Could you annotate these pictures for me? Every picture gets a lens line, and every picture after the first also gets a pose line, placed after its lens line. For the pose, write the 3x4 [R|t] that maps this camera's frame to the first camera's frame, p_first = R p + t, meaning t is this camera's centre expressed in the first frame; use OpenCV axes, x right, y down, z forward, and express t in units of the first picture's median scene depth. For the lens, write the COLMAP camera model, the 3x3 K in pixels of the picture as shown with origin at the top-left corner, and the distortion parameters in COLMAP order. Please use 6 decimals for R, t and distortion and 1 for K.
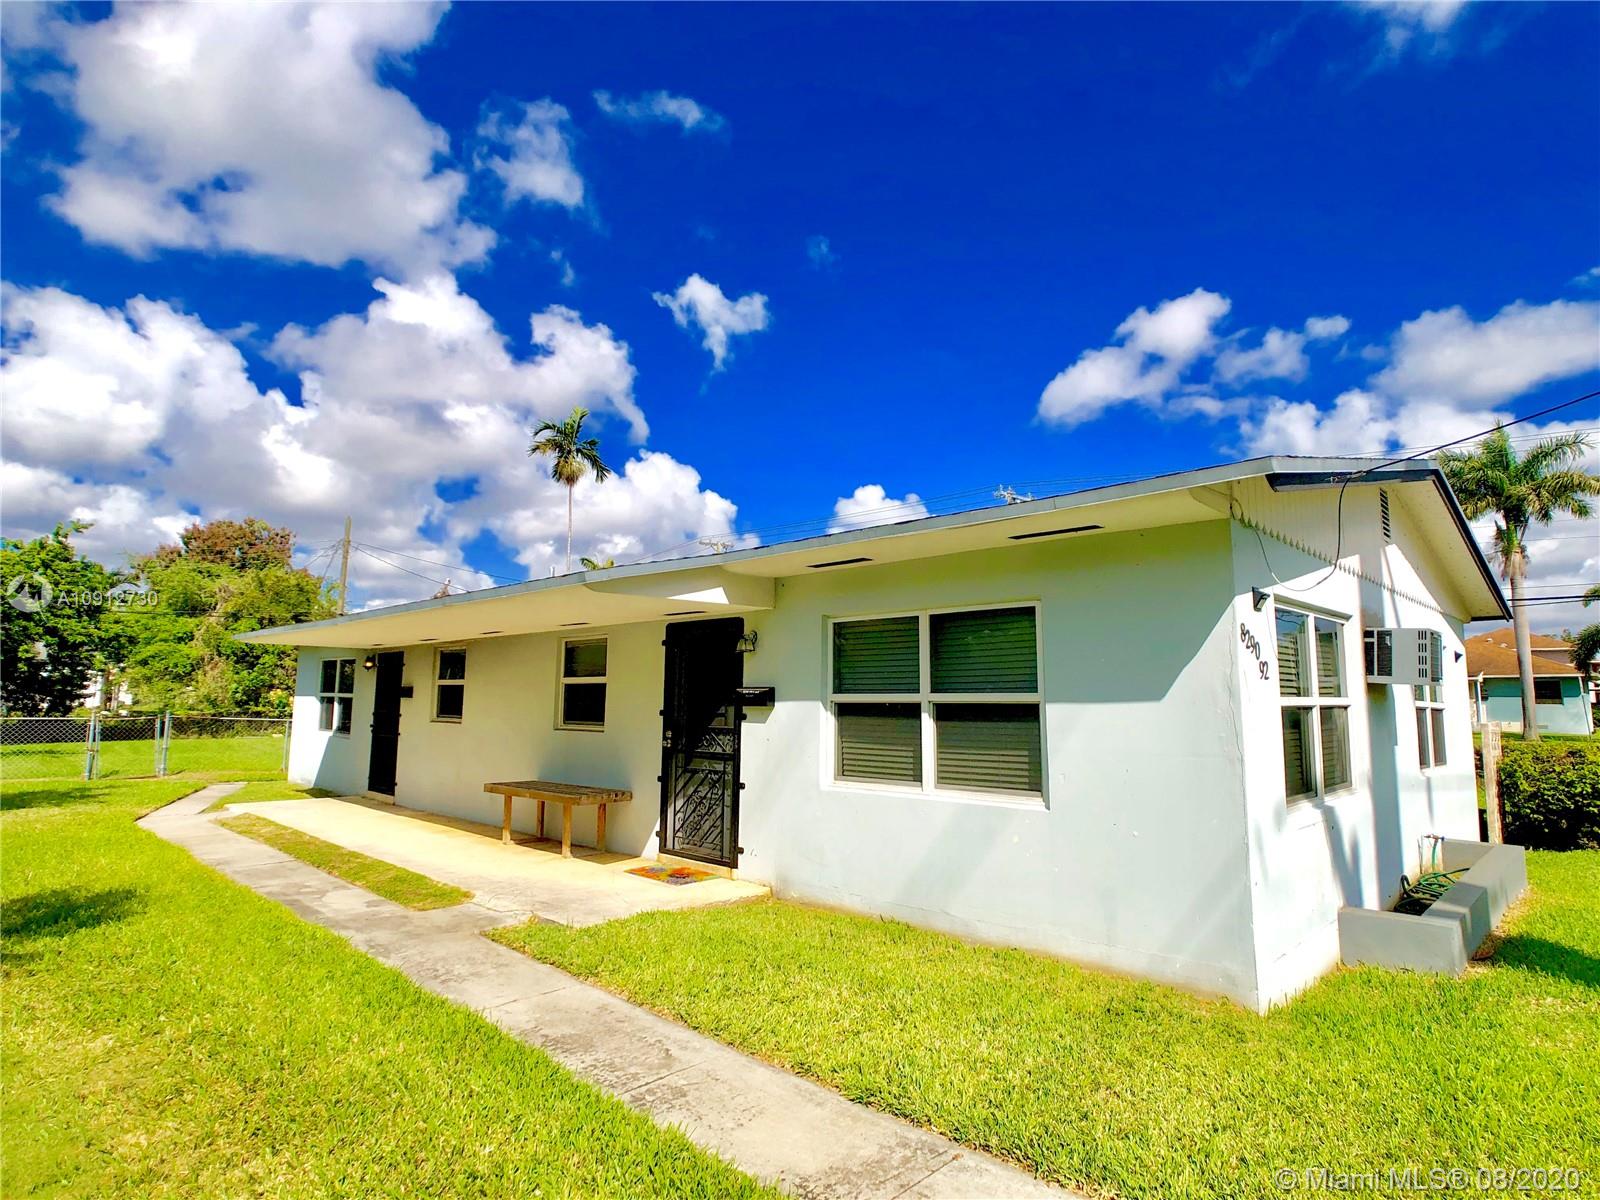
lens RADIAL K [[882.5, 0, 800.0], [0, 882.5, 594.7], [0, 0, 1]] dist [-0.036080, 0.006622]
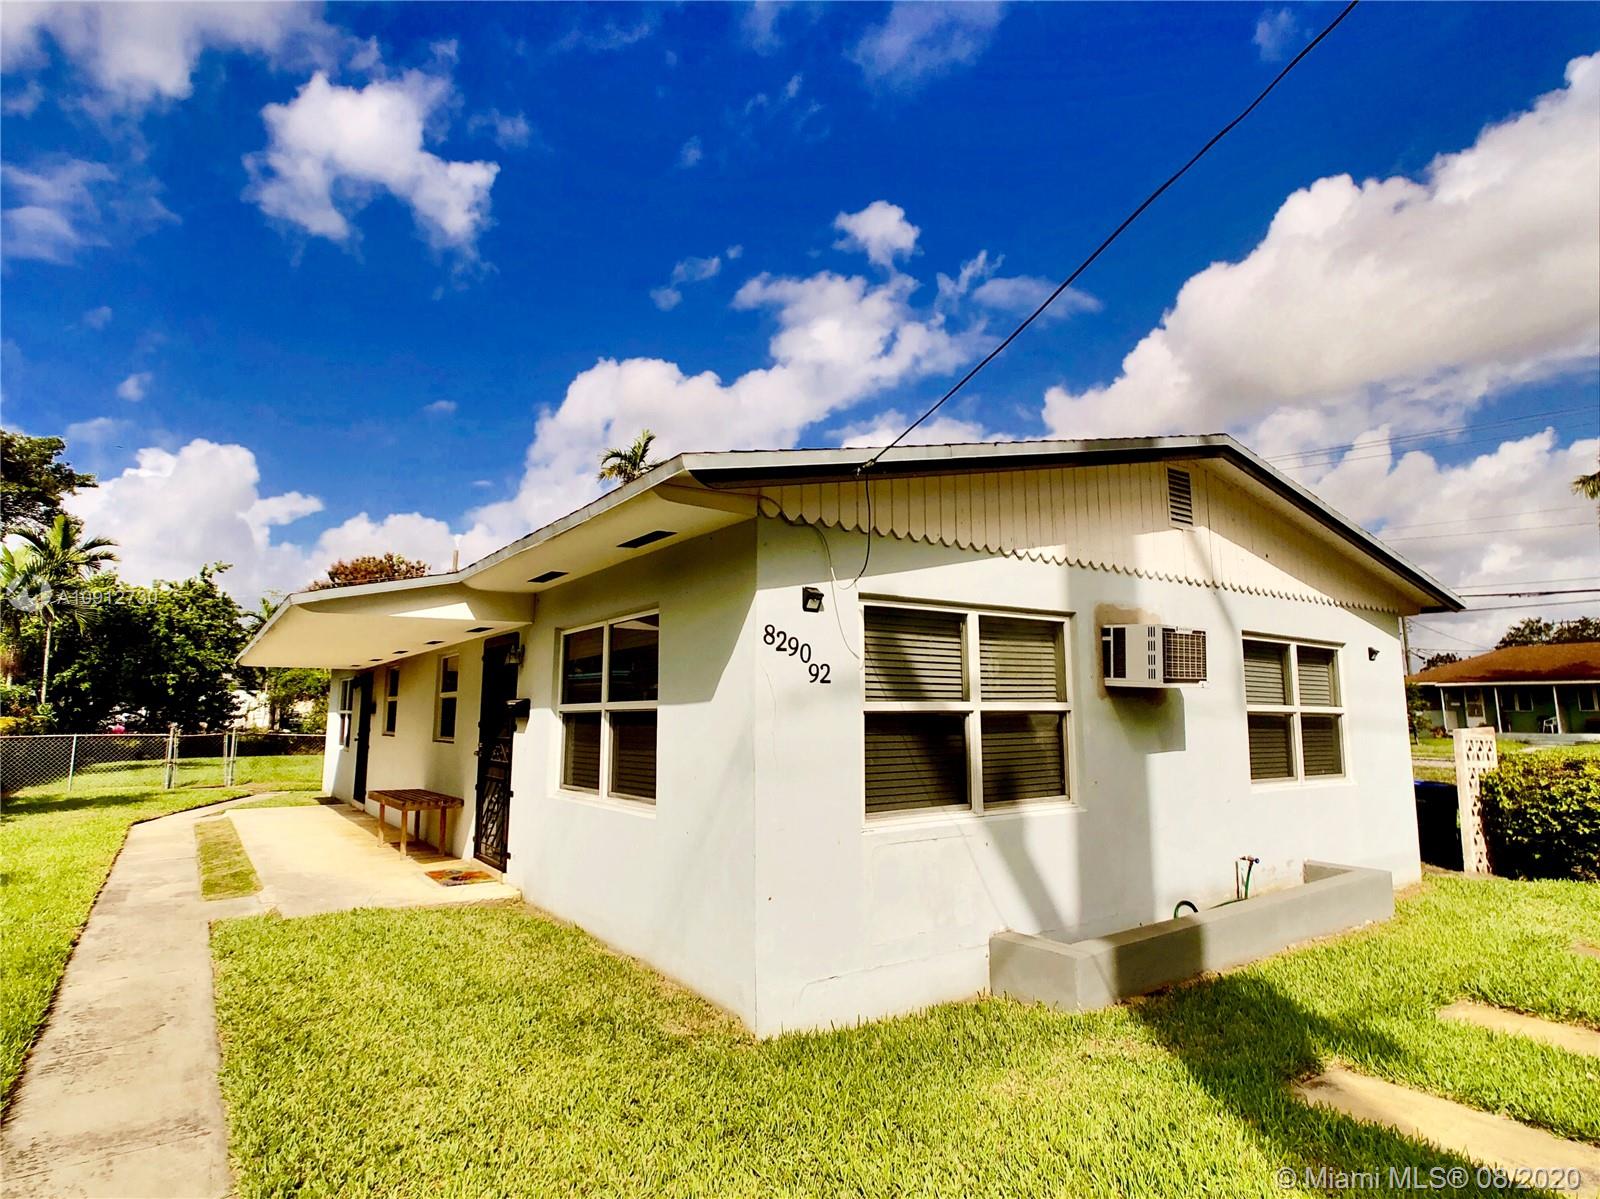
lens RADIAL K [[881.9, 0, 802.1], [0, 881.9, 593.4], [0, 0, 1]] dist [-0.031793, 0.007282]
pose [[0.983011, -0.035175, -0.180145, 0.438786], [0.032113, 0.999286, -0.019891, 0.011473], [0.180716, 0.013768, 0.983439, 0.033377]]
